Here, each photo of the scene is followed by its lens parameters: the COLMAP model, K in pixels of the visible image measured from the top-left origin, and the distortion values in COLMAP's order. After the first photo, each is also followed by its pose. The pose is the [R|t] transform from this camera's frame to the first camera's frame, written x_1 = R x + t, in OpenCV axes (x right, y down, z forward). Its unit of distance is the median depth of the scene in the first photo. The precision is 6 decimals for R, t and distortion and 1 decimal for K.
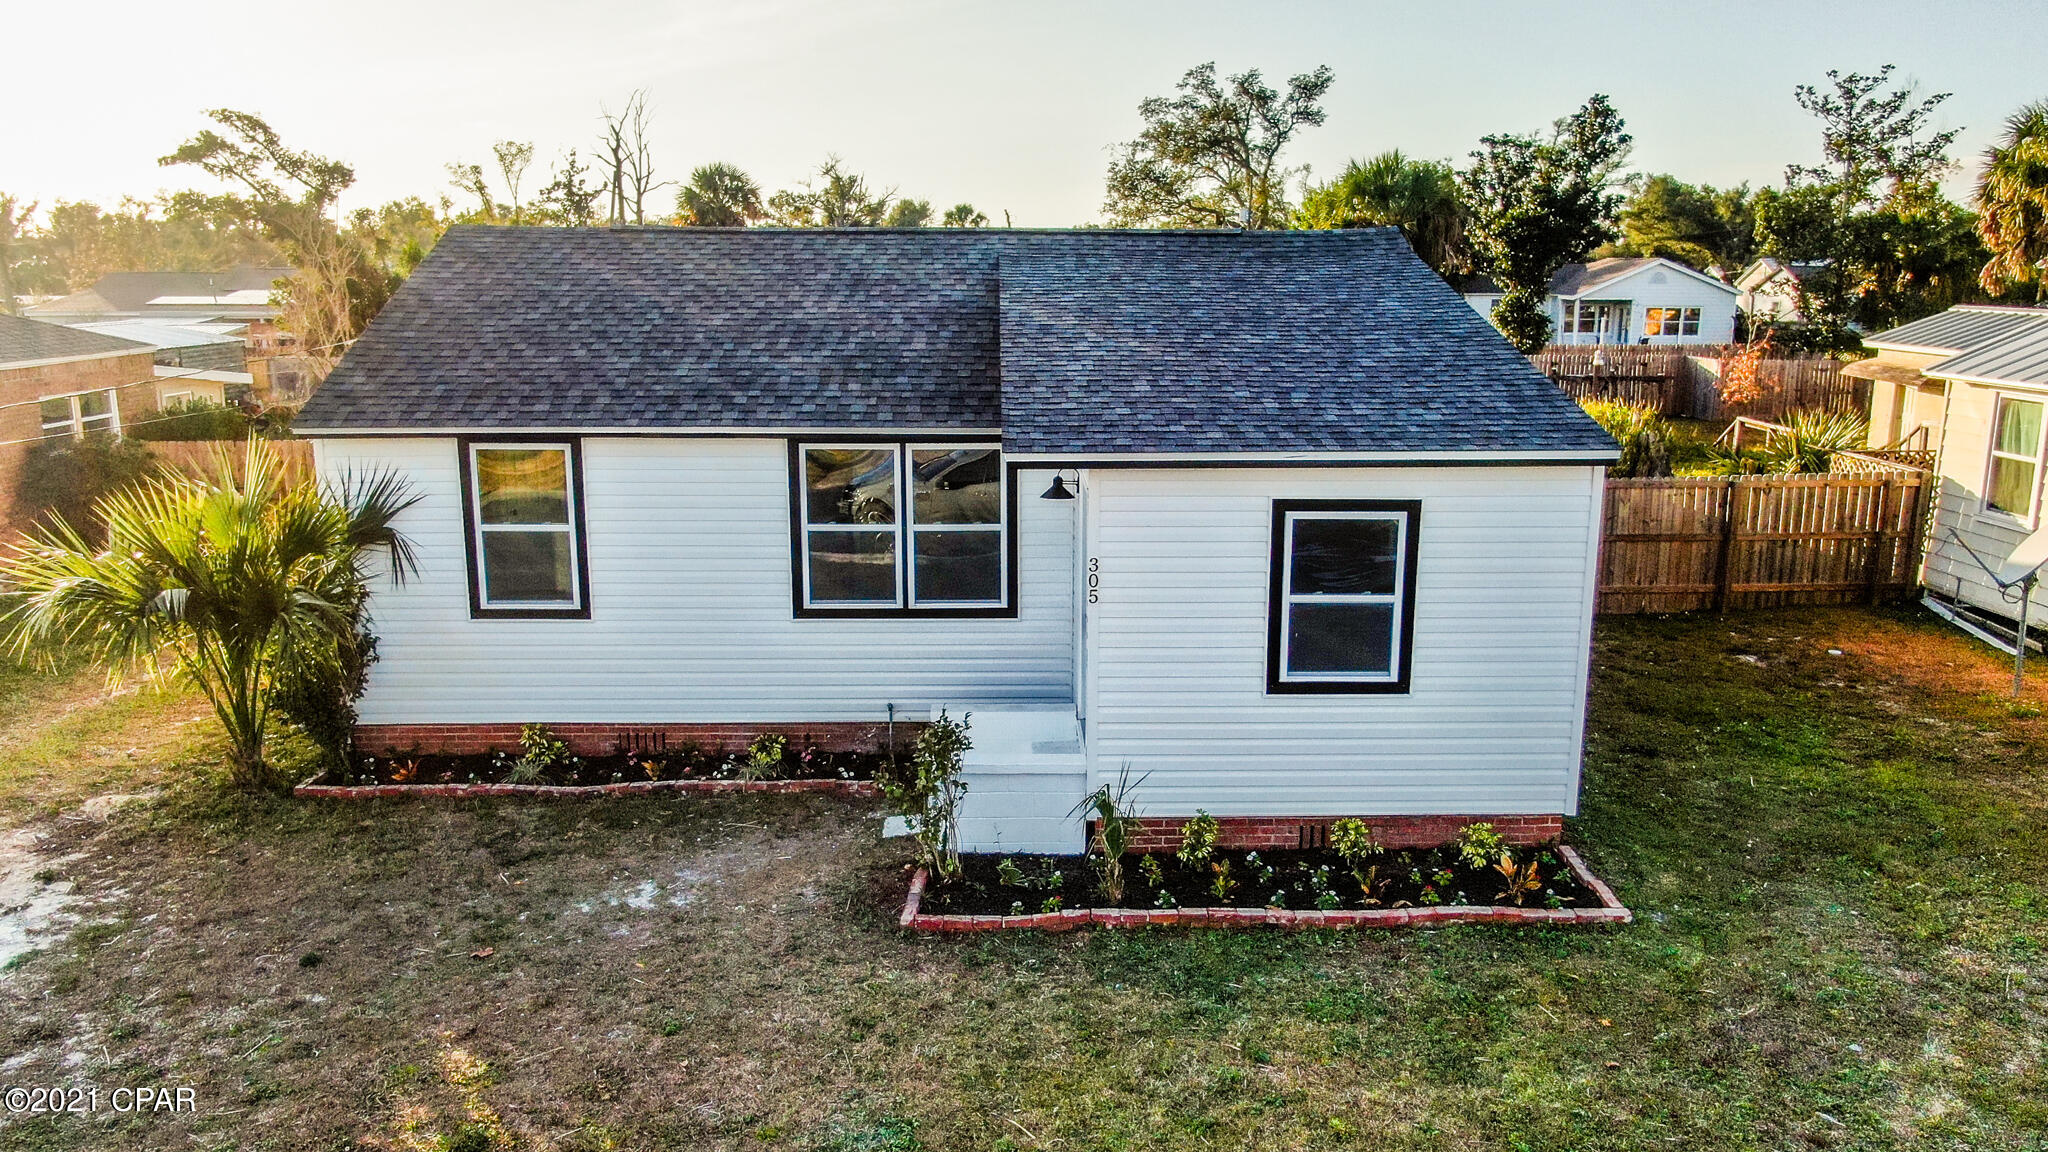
lens RADIAL K [[1470.3, 0, 1024.9], [0, 1470.3, 580.0], [0, 0, 1]] dist [-0.018509, 0.004967]
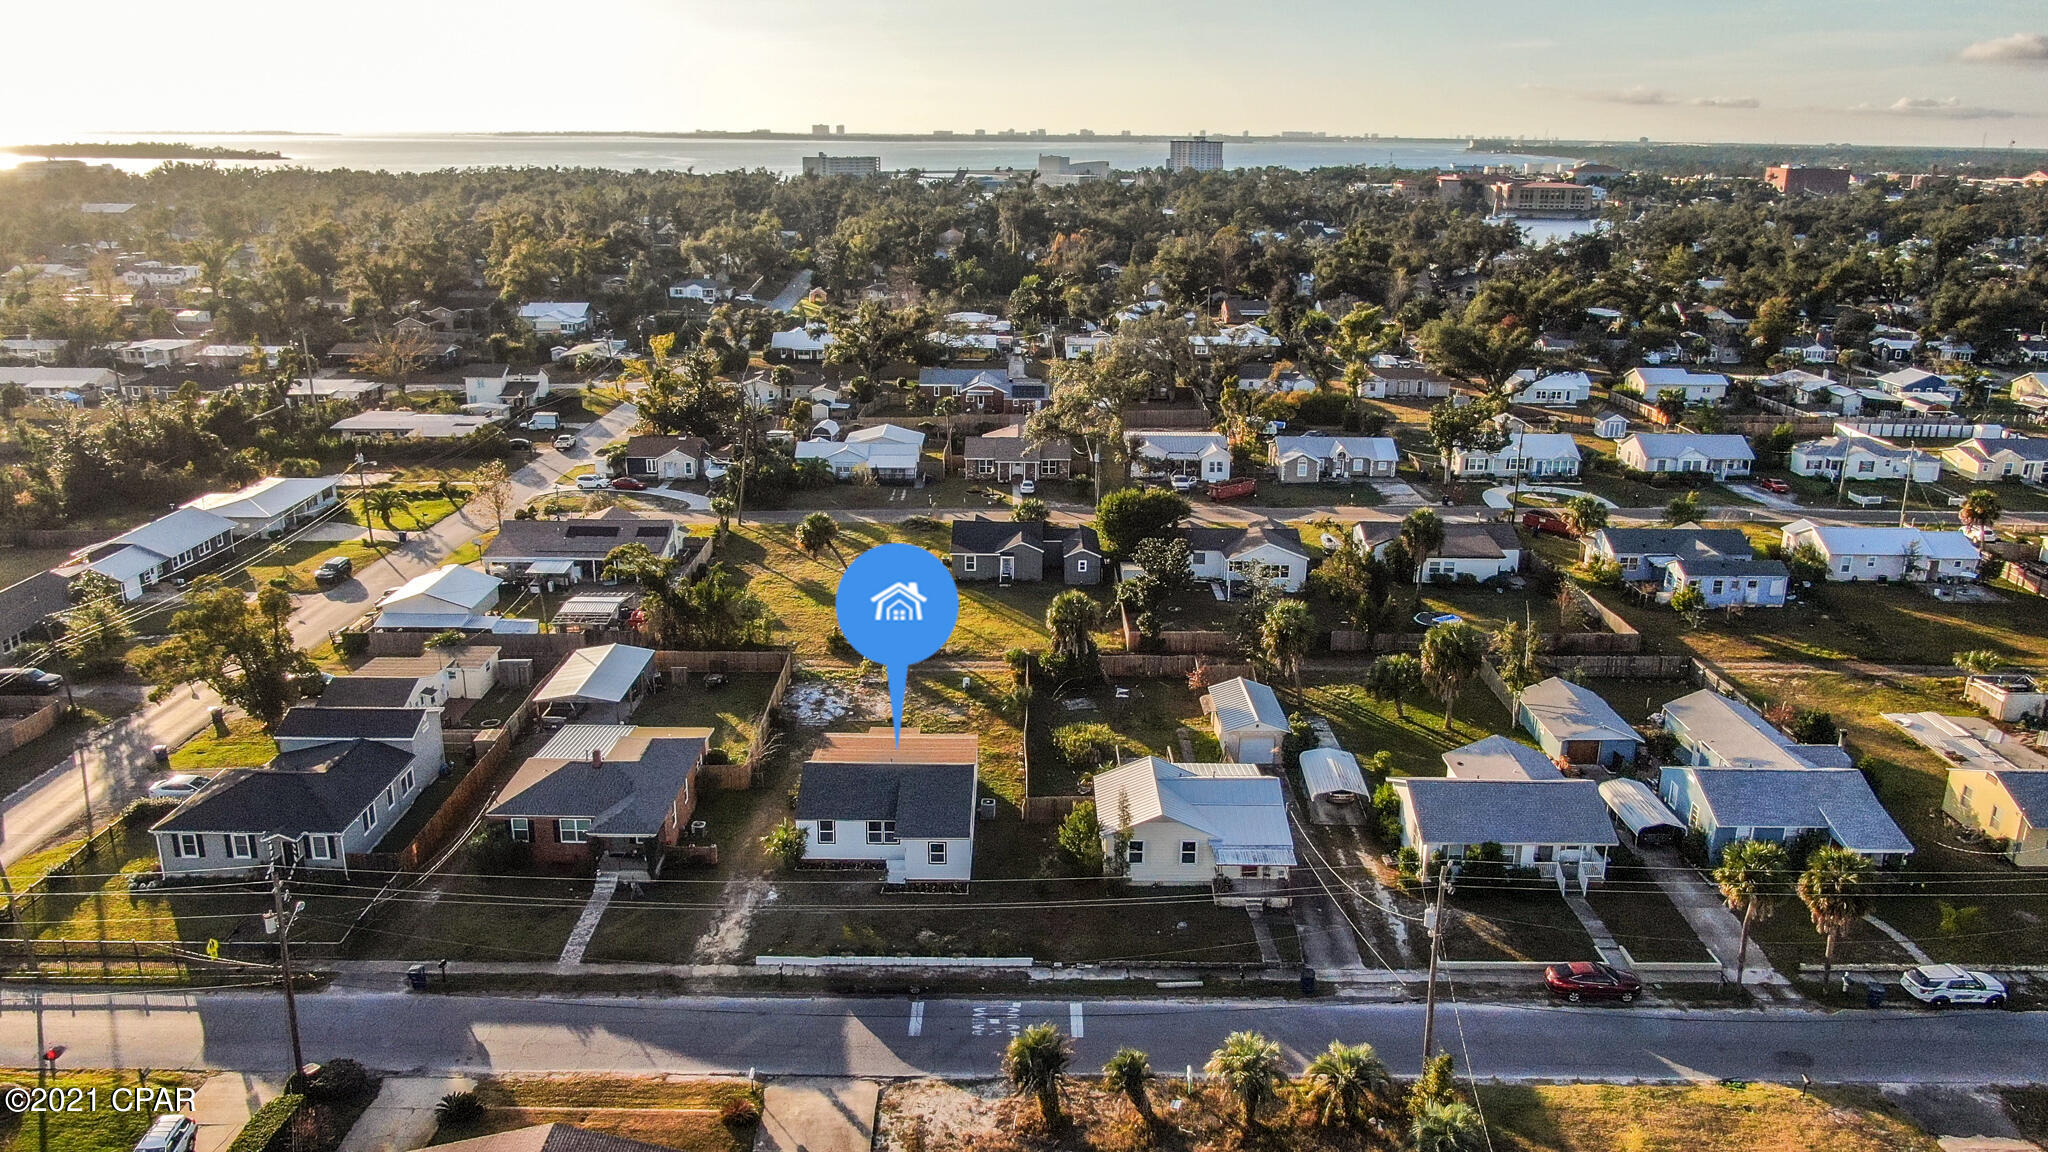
lens RADIAL K [[1470.3, 0, 1035.9], [0, 1470.3, 574.1], [0, 0, 1]] dist [-0.018509, 0.004967]
pose [[0.999822, 0.014702, -0.011811, 0.801067], [-0.013672, 0.996453, 0.083038, -2.097837], [0.012990, -0.082862, 0.996476, -6.586498]]
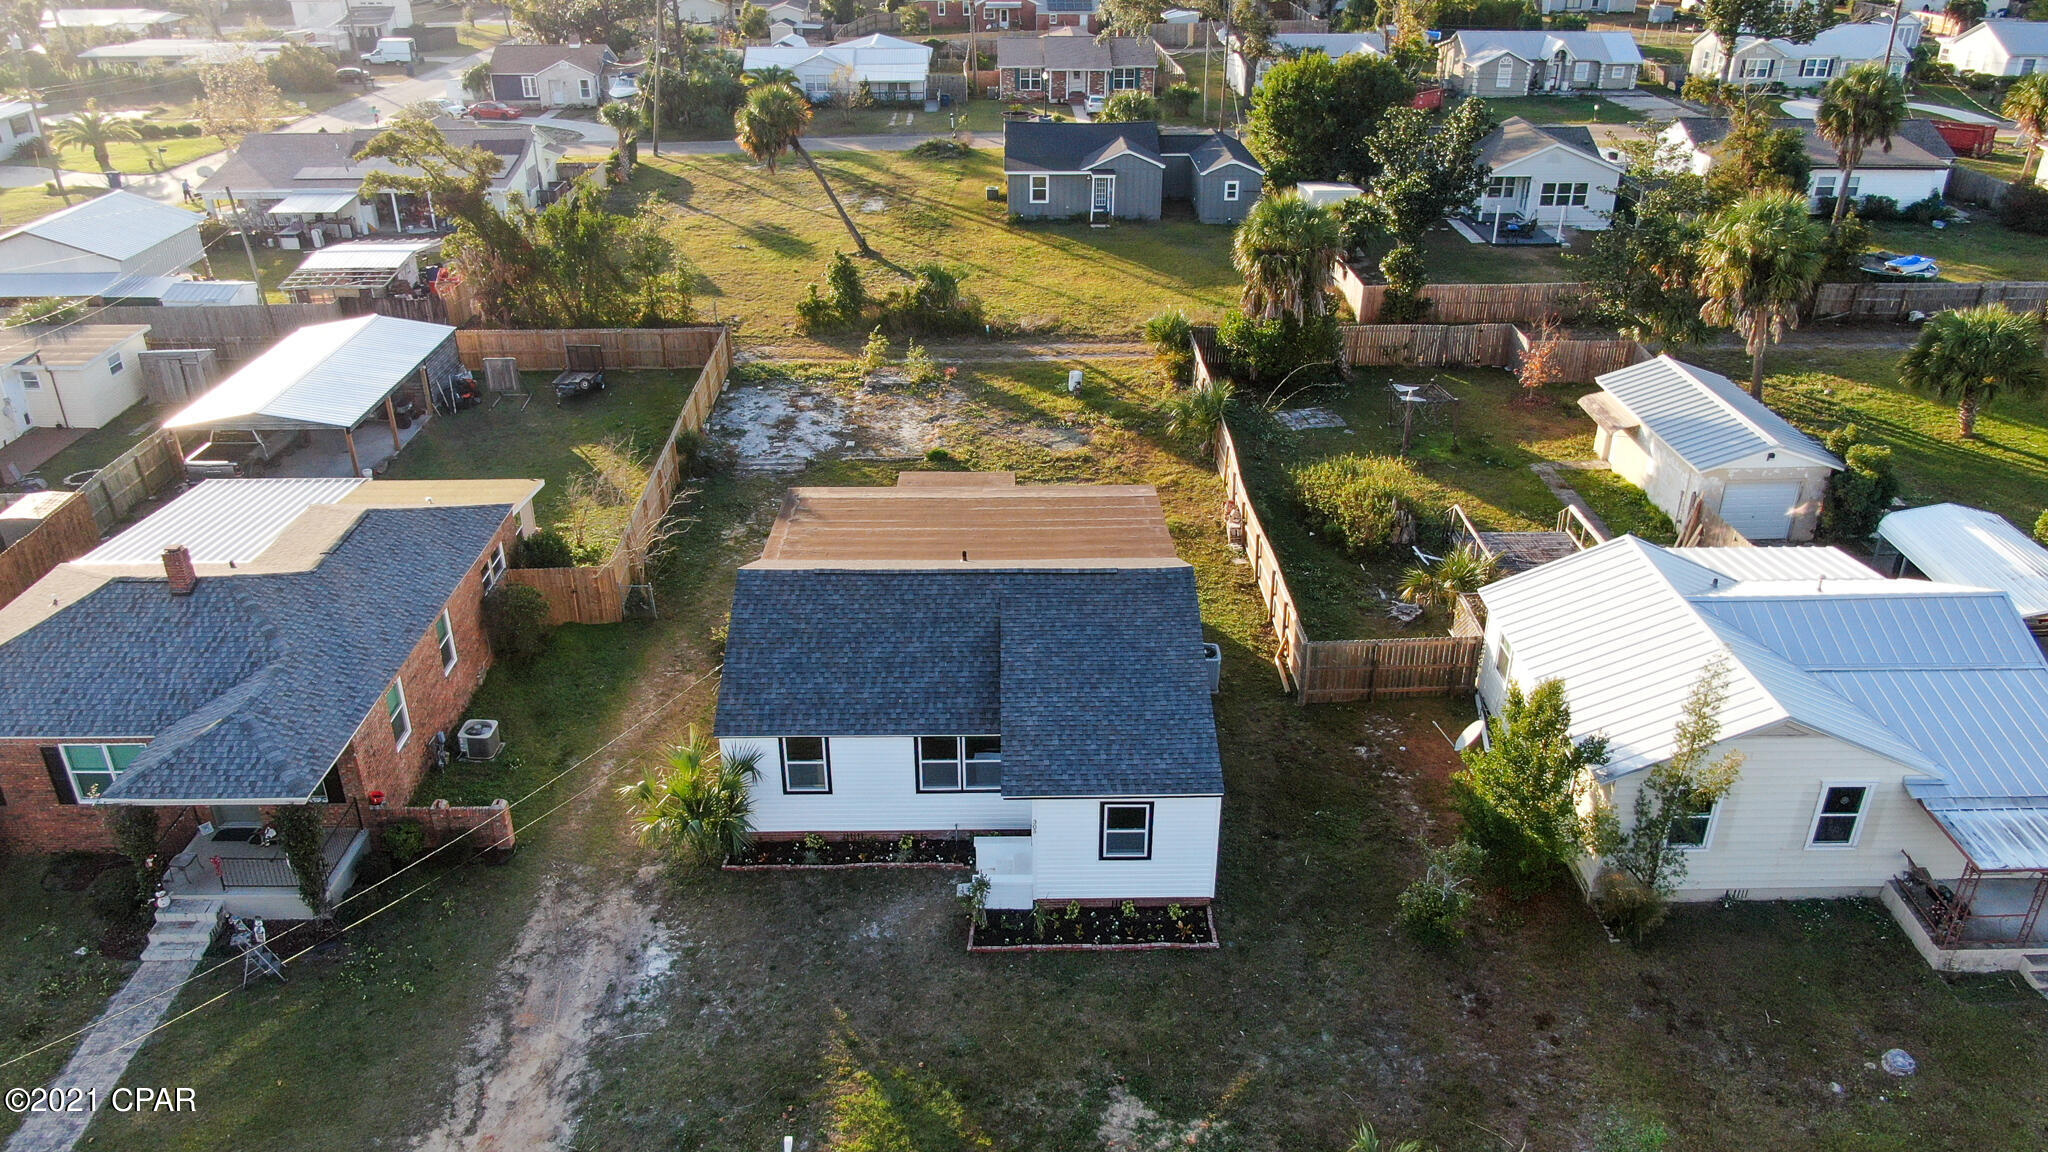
lens RADIAL K [[1470.3, 0, 1025.8], [0, 1470.3, 559.8], [0, 0, 1]] dist [-0.018509, 0.004967]
pose [[0.999984, 0.000903, -0.005521, 0.043552], [0.000493, 0.968819, 0.247768, -1.136660], [0.005573, -0.247767, 0.968804, -1.501413]]
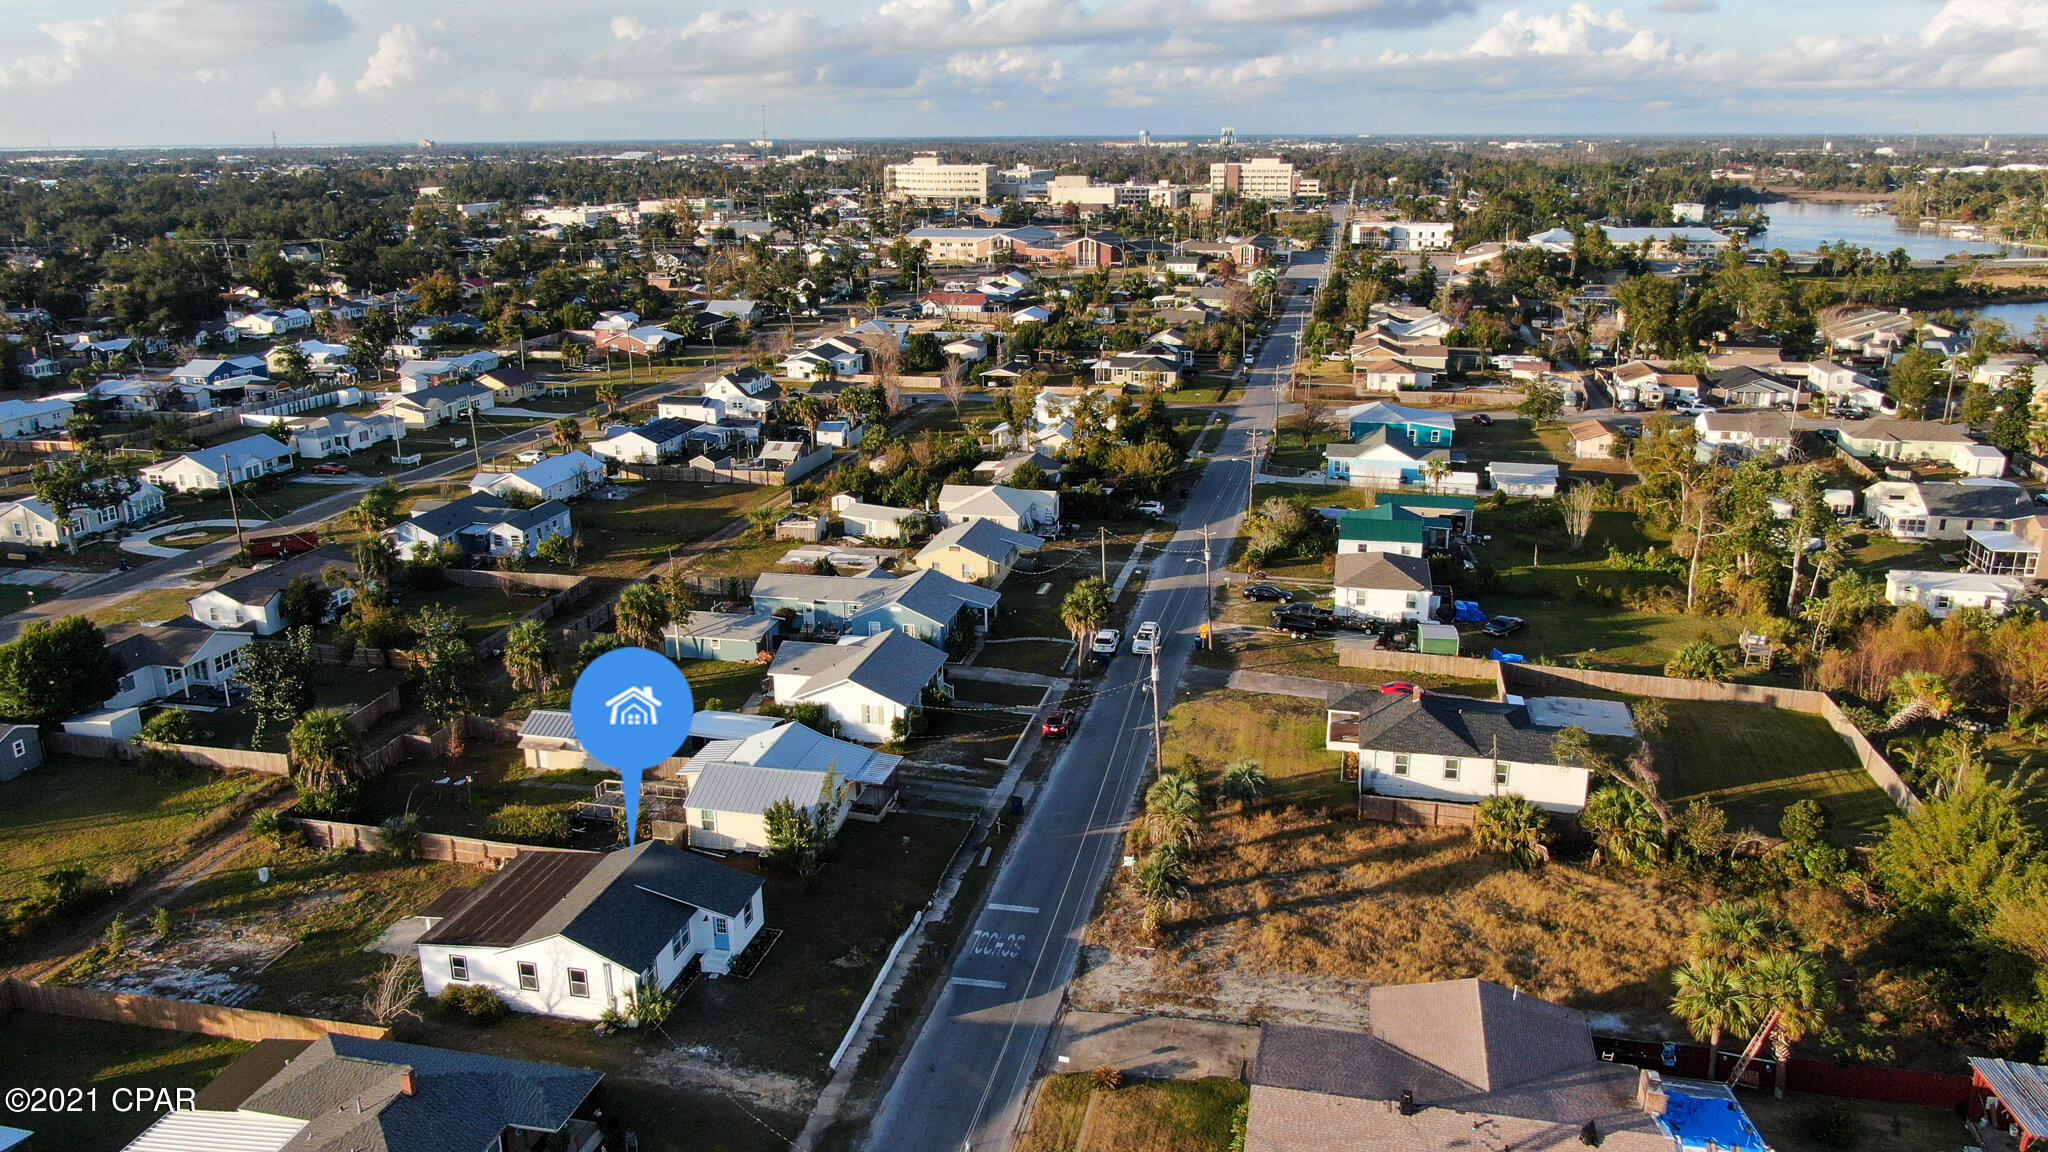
lens RADIAL K [[1470.3, 0, 1036.8], [0, 1470.3, 581.7], [0, 0, 1]] dist [-0.018509, 0.004967]
pose [[0.237693, -0.285487, 0.928439, -5.699247], [0.209809, 0.948359, 0.237899, -2.955876], [-0.948411, 0.138248, 0.285316, -2.646987]]
